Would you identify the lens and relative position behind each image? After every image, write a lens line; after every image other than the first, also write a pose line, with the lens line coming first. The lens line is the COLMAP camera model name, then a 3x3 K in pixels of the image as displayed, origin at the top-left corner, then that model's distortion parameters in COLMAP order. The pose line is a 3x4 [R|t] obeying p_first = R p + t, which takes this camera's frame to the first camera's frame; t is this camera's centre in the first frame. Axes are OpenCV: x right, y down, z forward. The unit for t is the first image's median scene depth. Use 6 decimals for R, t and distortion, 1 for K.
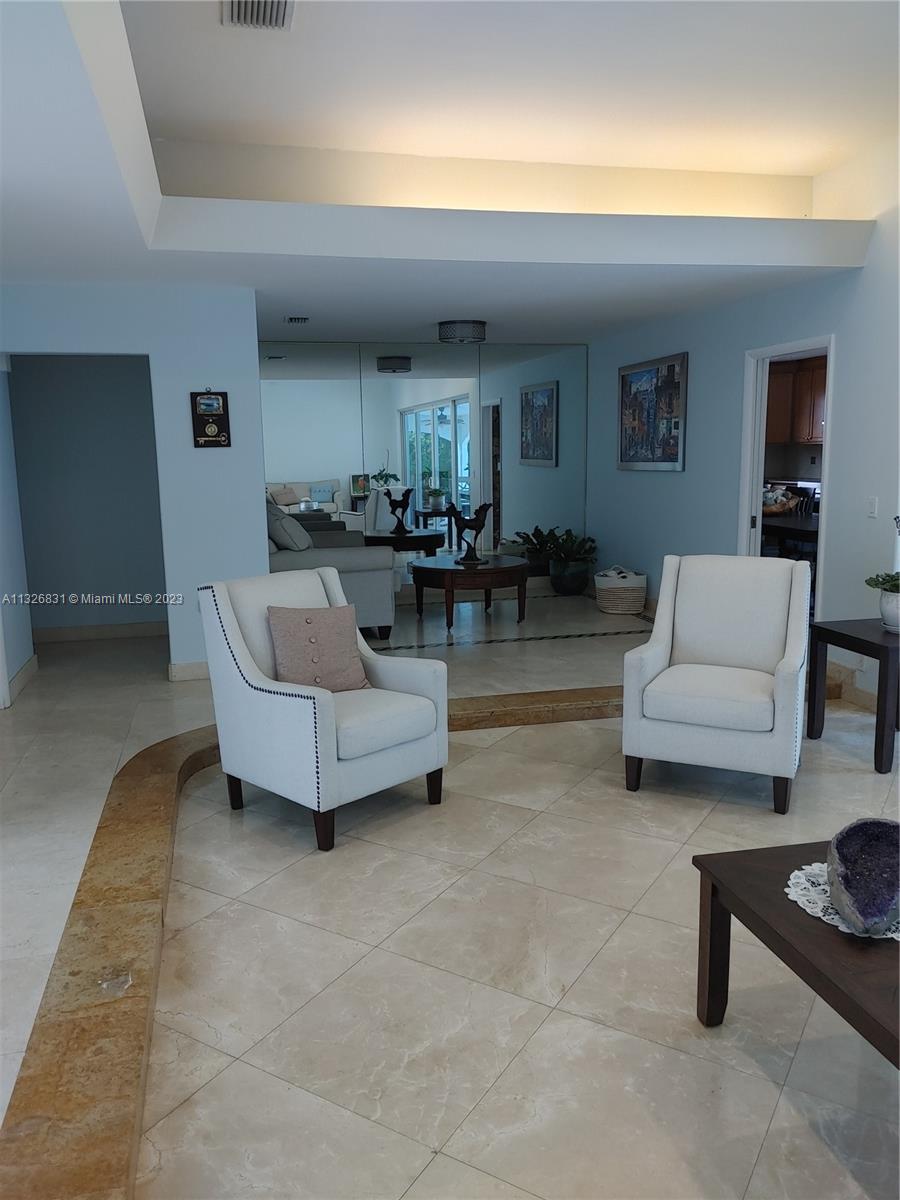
lens RADIAL K [[903.7, 0, 439.5], [0, 903.7, 592.2], [0, 0, 1]] dist [0.071810, -0.102528]
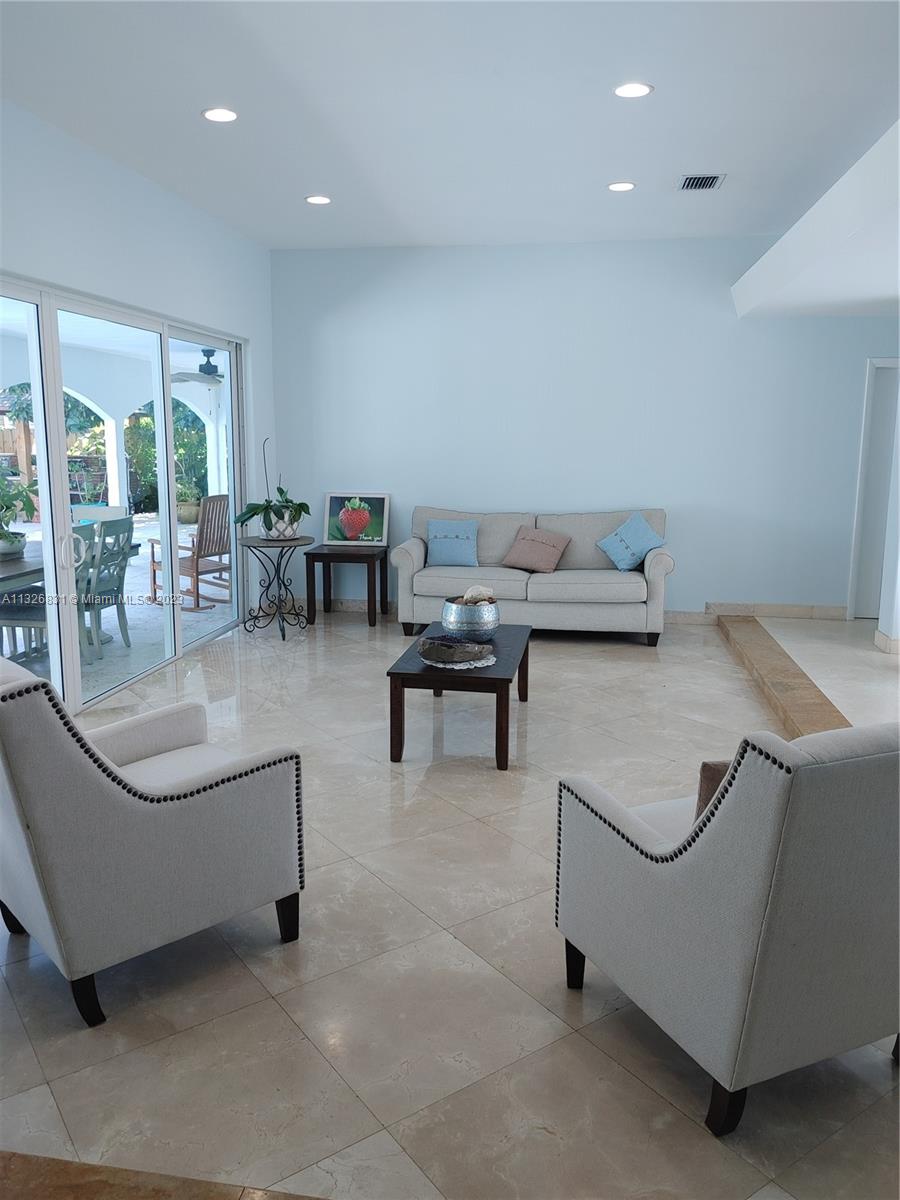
lens RADIAL K [[907.6, 0, 439.4], [0, 907.6, 593.0], [0, 0, 1]] dist [0.077292, -0.106613]
pose [[-0.922448, -0.054724, 0.382223, -0.168601], [0.071132, 0.948878, 0.307524, -0.275079], [-0.379512, 0.310863, -0.871398, 1.675782]]
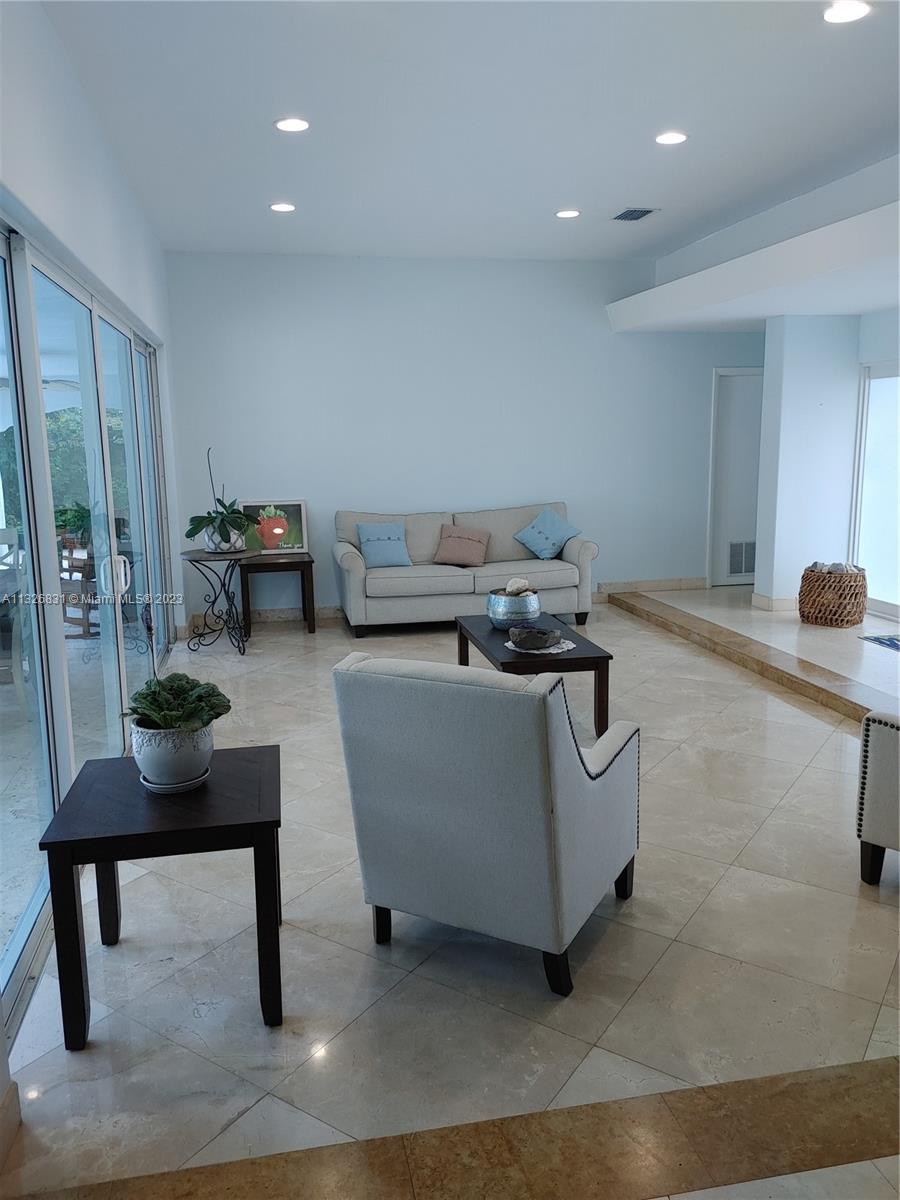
lens RADIAL K [[903.7, 0, 439.5], [0, 903.7, 592.2], [0, 0, 1]] dist [0.071810, -0.102528]
pose [[-0.998482, 0.027594, 0.047661, 0.366195], [0.041611, 0.944916, 0.324658, -0.323800], [-0.036077, 0.326148, -0.944630, 1.864729]]
